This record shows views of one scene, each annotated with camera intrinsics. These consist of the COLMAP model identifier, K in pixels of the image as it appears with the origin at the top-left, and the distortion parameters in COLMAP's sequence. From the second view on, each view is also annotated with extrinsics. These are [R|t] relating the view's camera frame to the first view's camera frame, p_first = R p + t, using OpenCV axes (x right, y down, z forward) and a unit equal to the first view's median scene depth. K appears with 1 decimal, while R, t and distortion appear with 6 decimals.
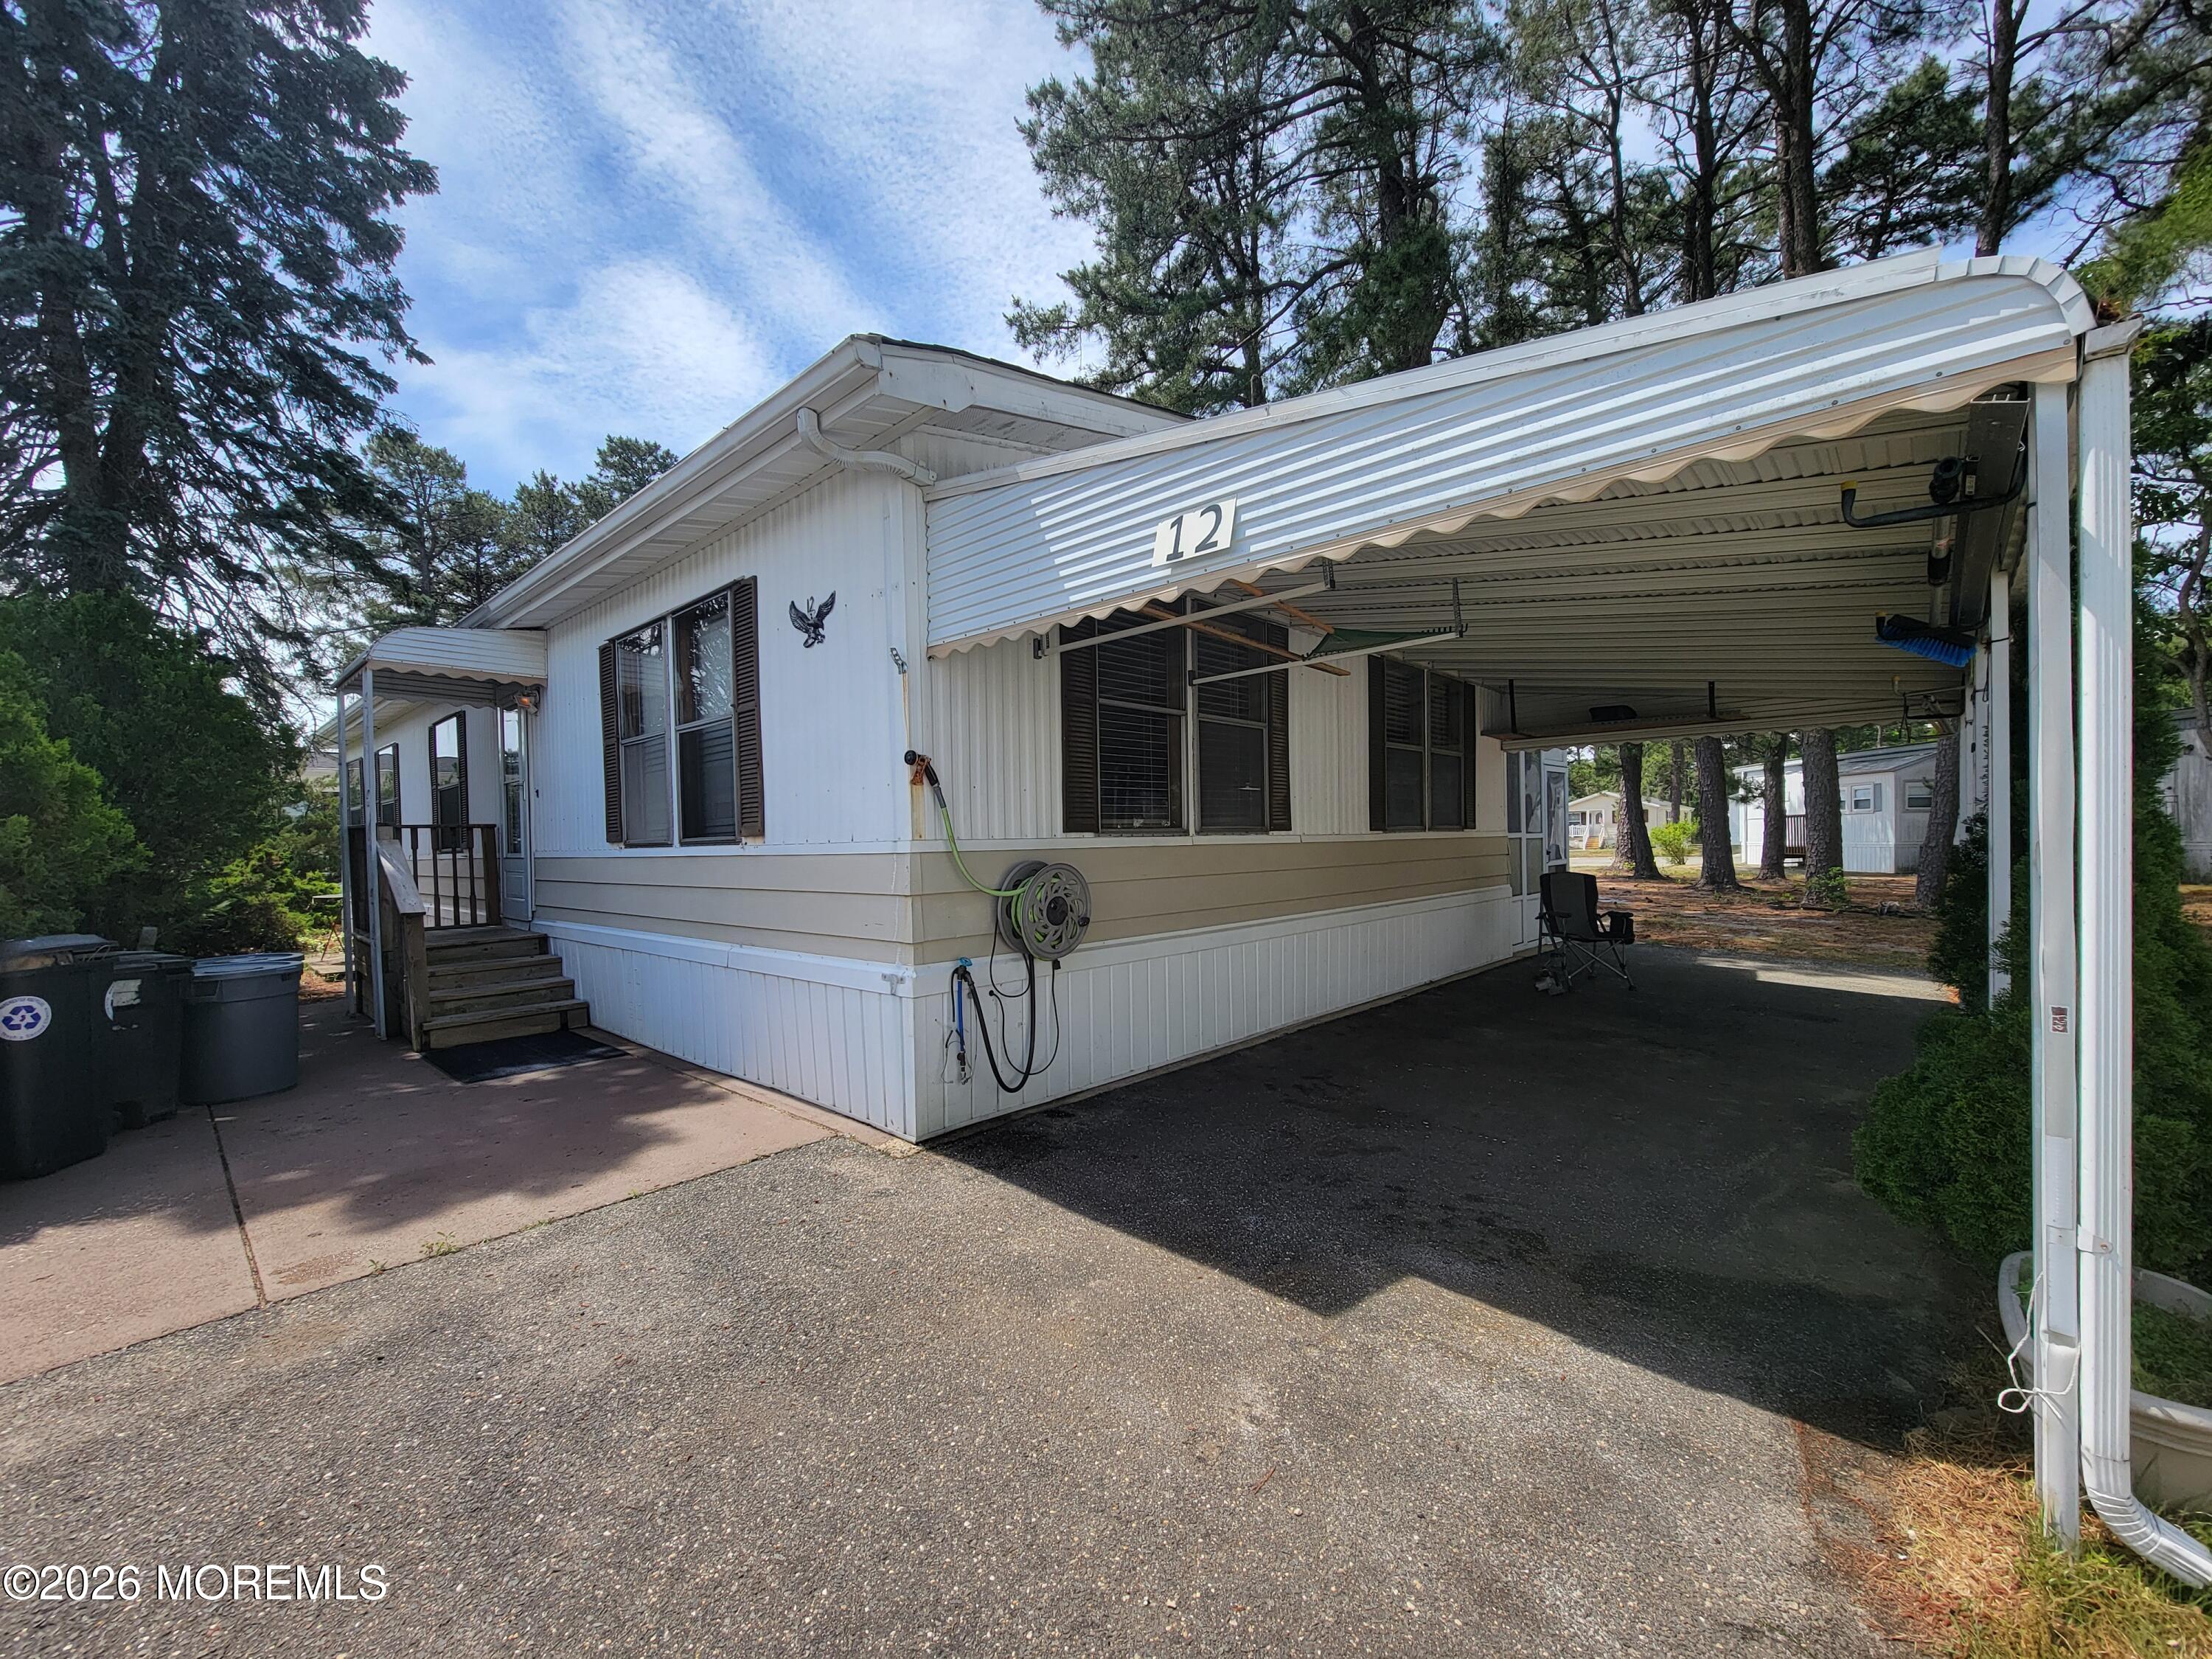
lens RADIAL K [[901.9, 0, 1100.3], [0, 901.9, 858.9], [0, 0, 1]] dist [-0.001260, 0.000932]
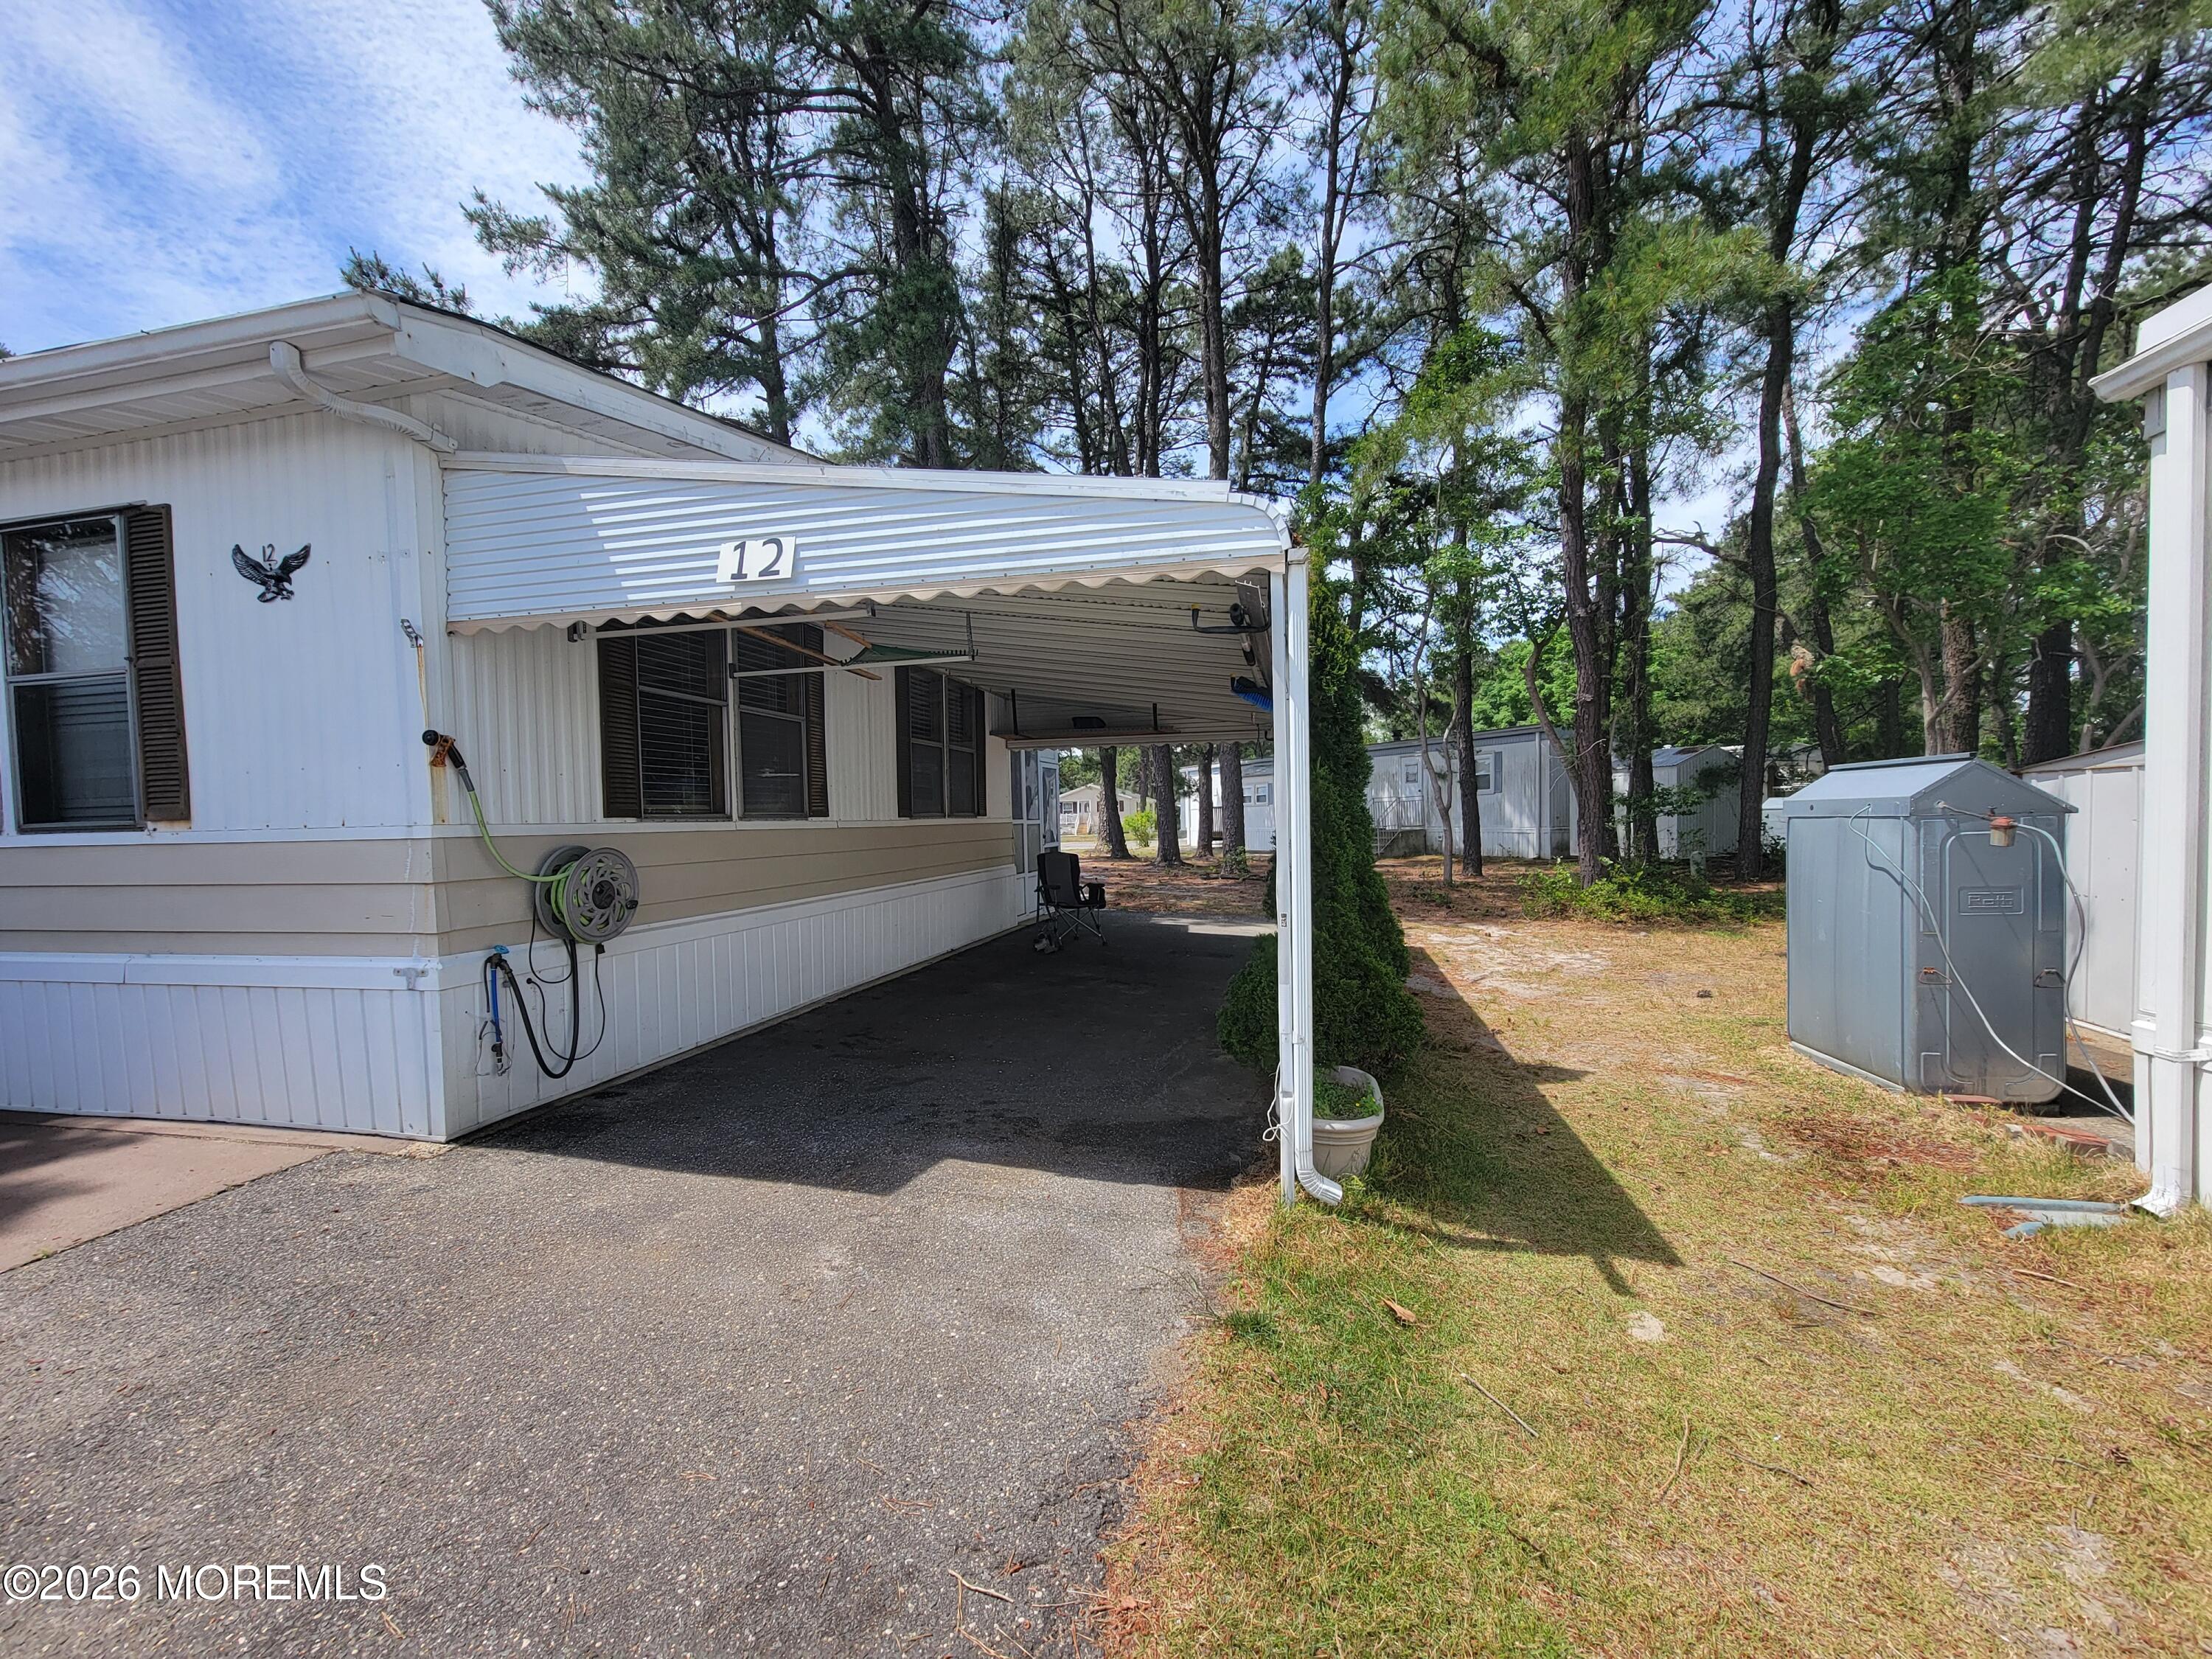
lens RADIAL K [[901.9, 0, 1100.3], [0, 901.9, 858.9], [0, 0, 1]] dist [-0.001260, 0.000932]
pose [[0.868149, -0.019233, 0.495931, -0.061221], [0.011956, 0.999769, 0.017842, 0.005760], [-0.496160, -0.009560, 0.868179, -0.148002]]
